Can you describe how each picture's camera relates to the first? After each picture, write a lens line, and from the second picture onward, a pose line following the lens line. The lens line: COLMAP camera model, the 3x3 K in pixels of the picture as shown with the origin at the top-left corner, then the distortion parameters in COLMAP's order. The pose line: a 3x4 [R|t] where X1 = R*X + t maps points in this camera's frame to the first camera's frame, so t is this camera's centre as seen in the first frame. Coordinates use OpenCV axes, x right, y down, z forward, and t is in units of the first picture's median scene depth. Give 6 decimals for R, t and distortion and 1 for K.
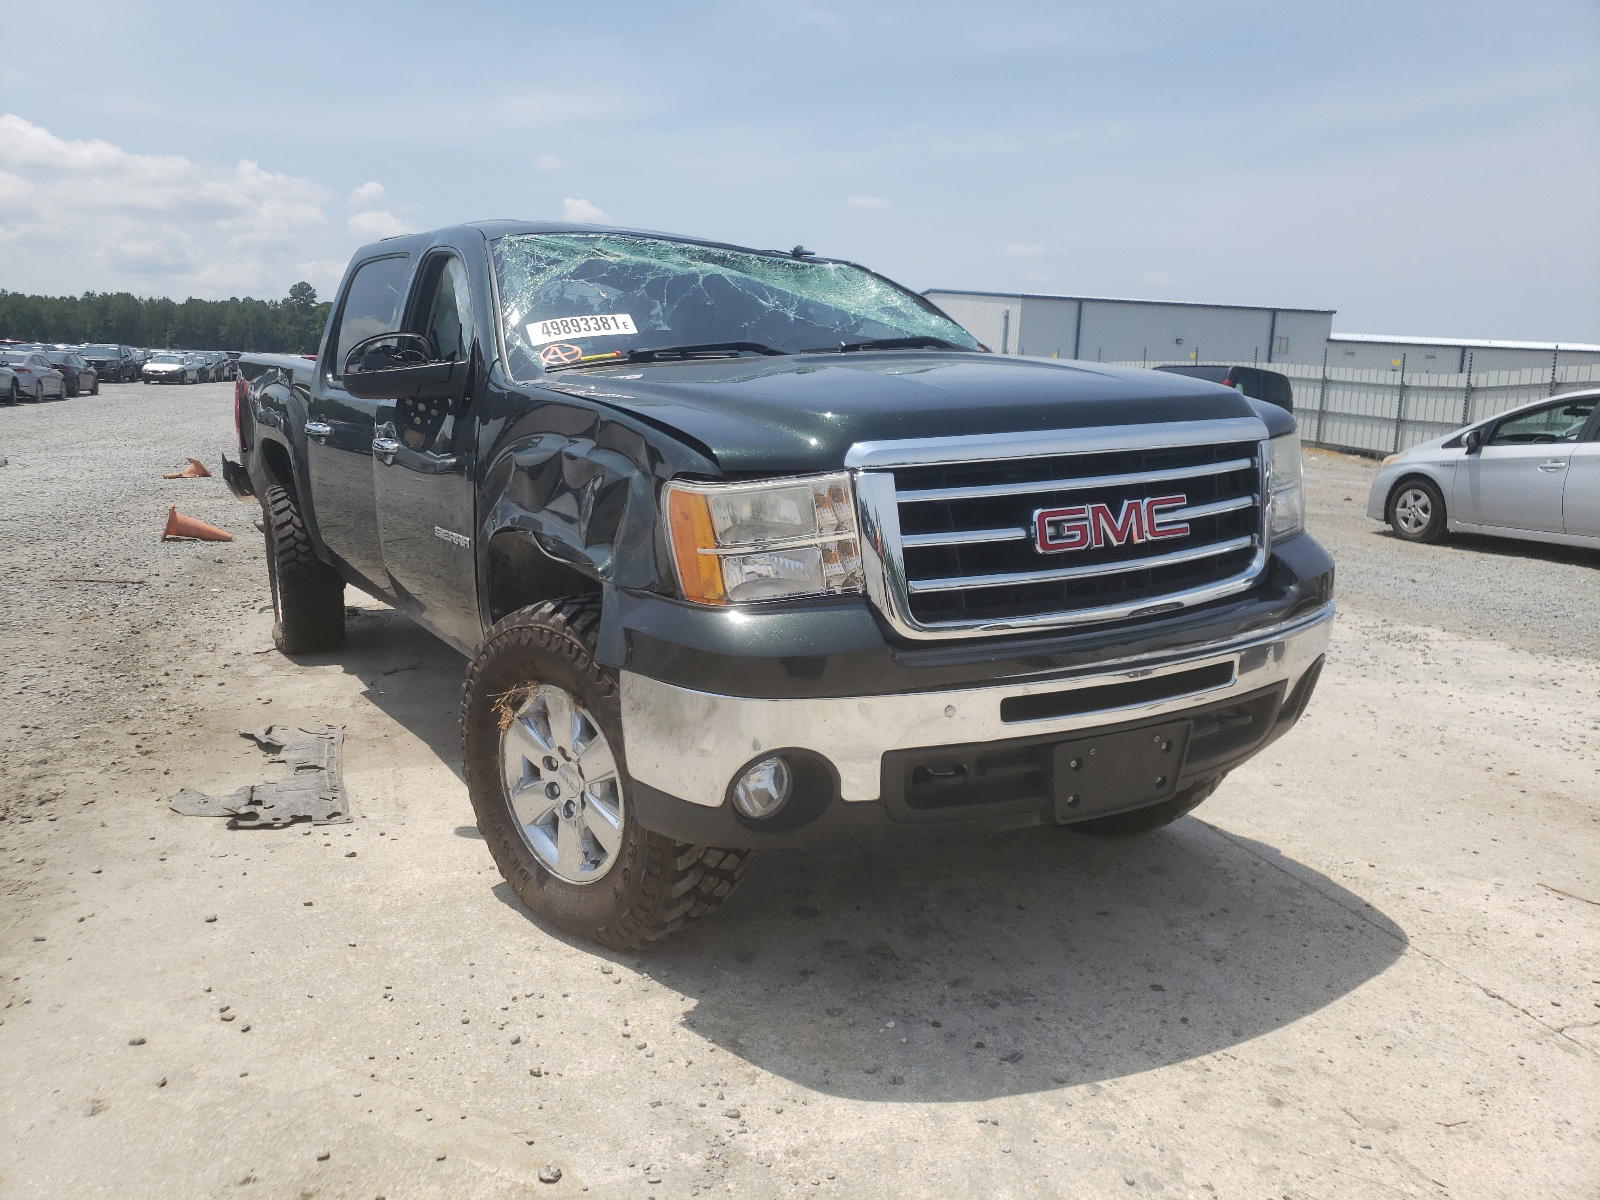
lens RADIAL K [[1256.5, 0, 800.0], [0, 1256.5, 600.0], [0, 0, 1]] dist [0.066720, 0.004058]
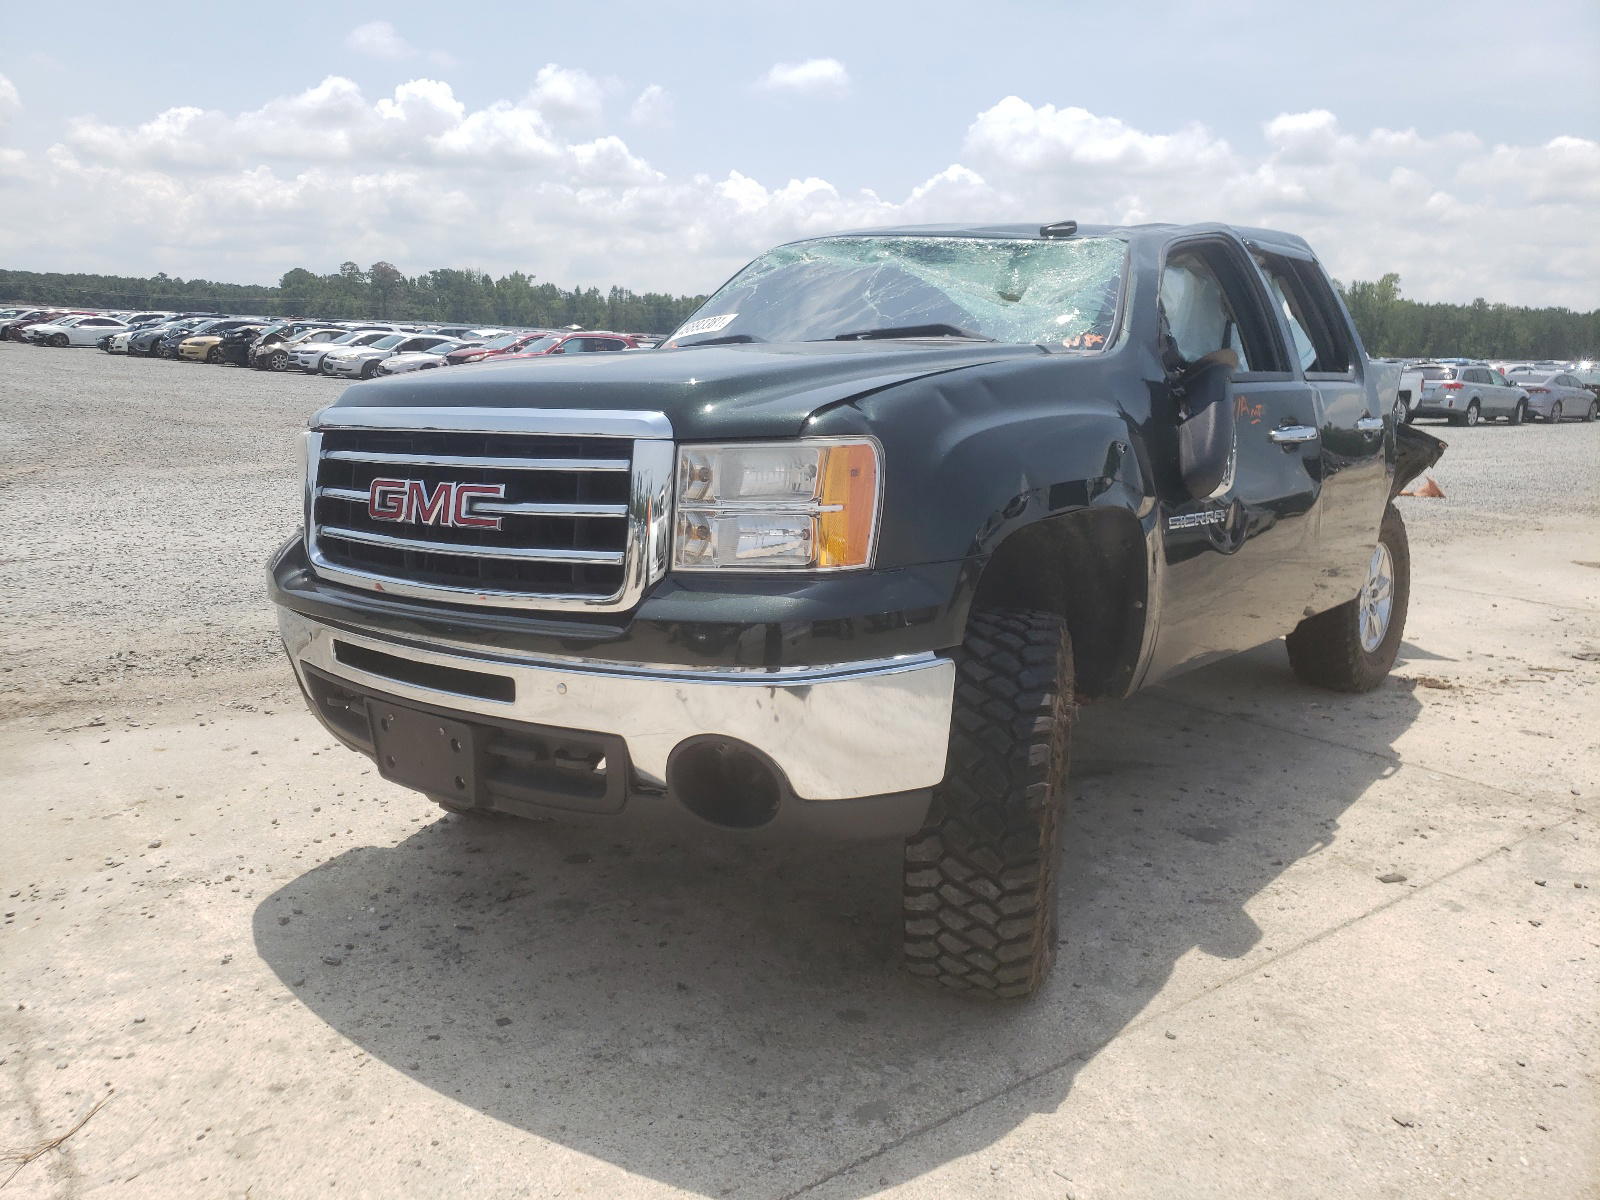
lens RADIAL K [[1322.7, 0, 800.0], [0, 1322.7, 600.0], [0, 0, 1]] dist [0.069268, 0.006259]
pose [[0.344948, 0.162145, -0.924511, 0.940282], [-0.187805, 0.976971, 0.101273, -0.102948], [0.919641, 0.138693, 0.367456, 0.626059]]
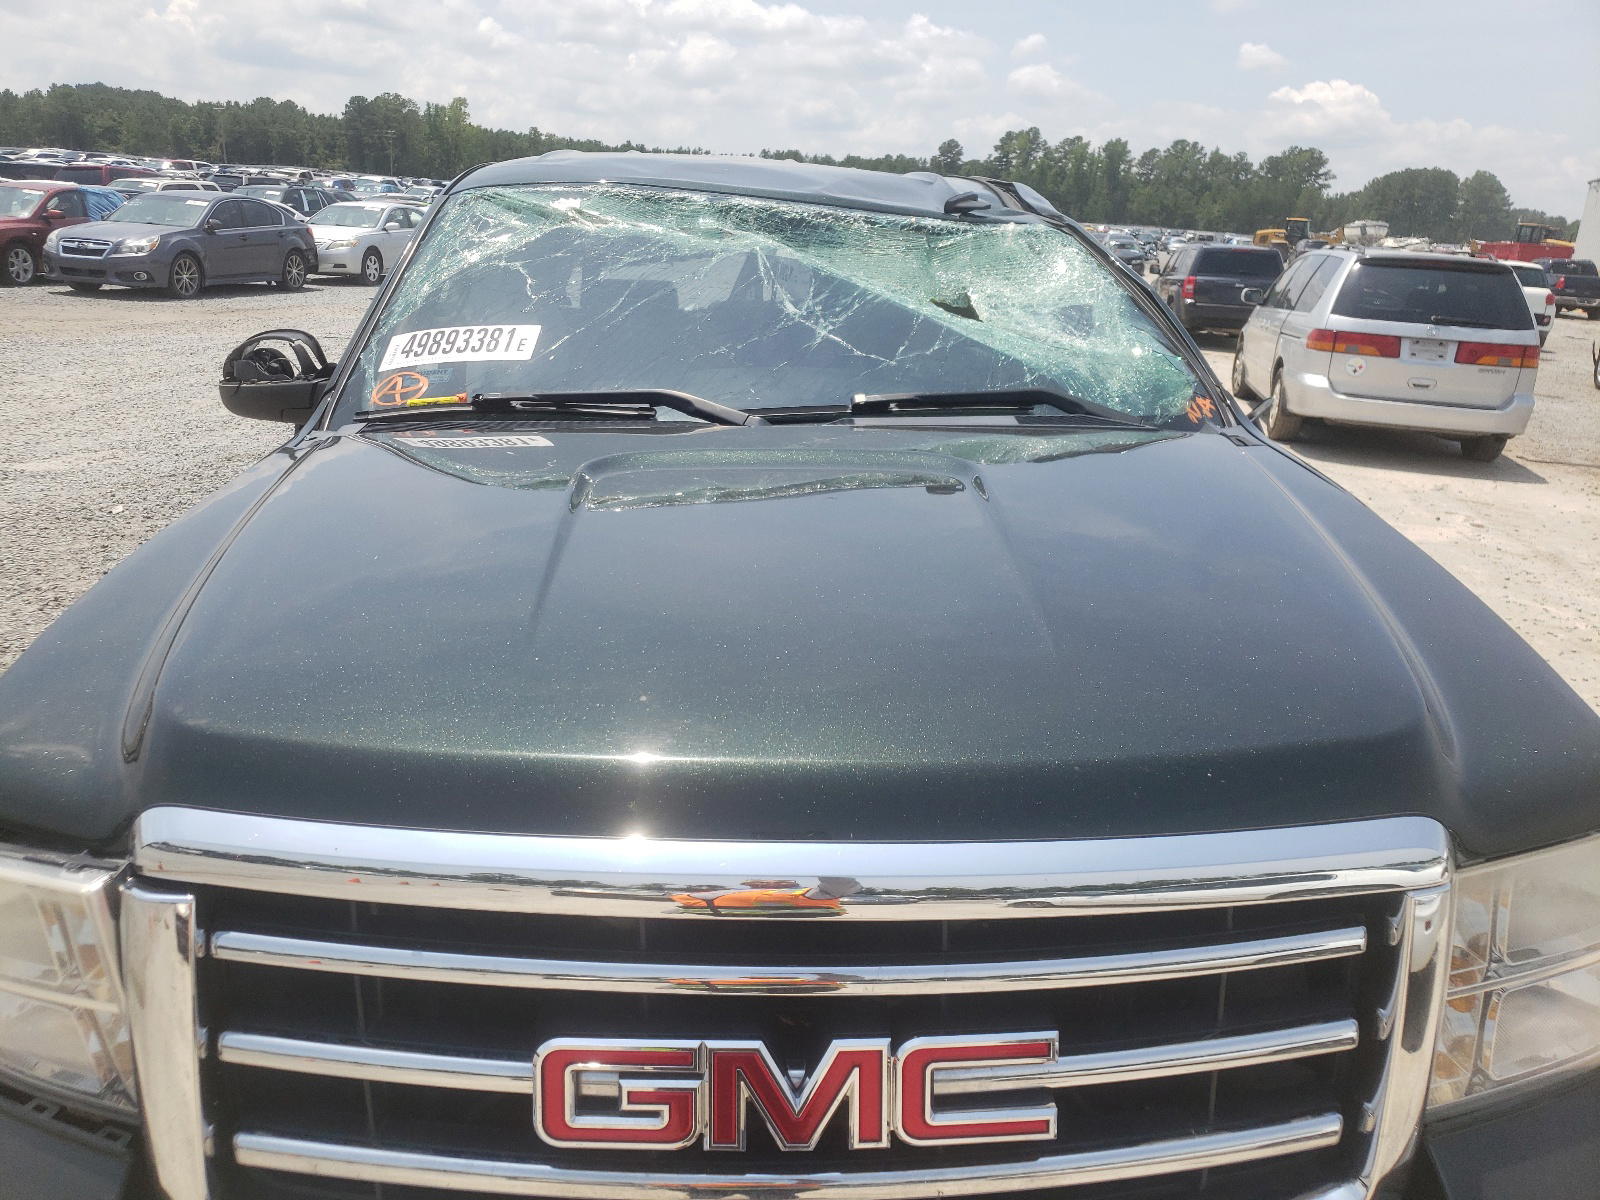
lens RADIAL K [[1312.0, 0, 798.2], [0, 1312.0, 574.3], [0, 0, 1]] dist [-0.000565, 0.001699]
pose [[0.869855, 0.167508, -0.463998, 0.290294], [-0.129518, 0.985136, 0.112838, -0.185765], [0.476002, -0.038056, 0.878620, 0.455859]]
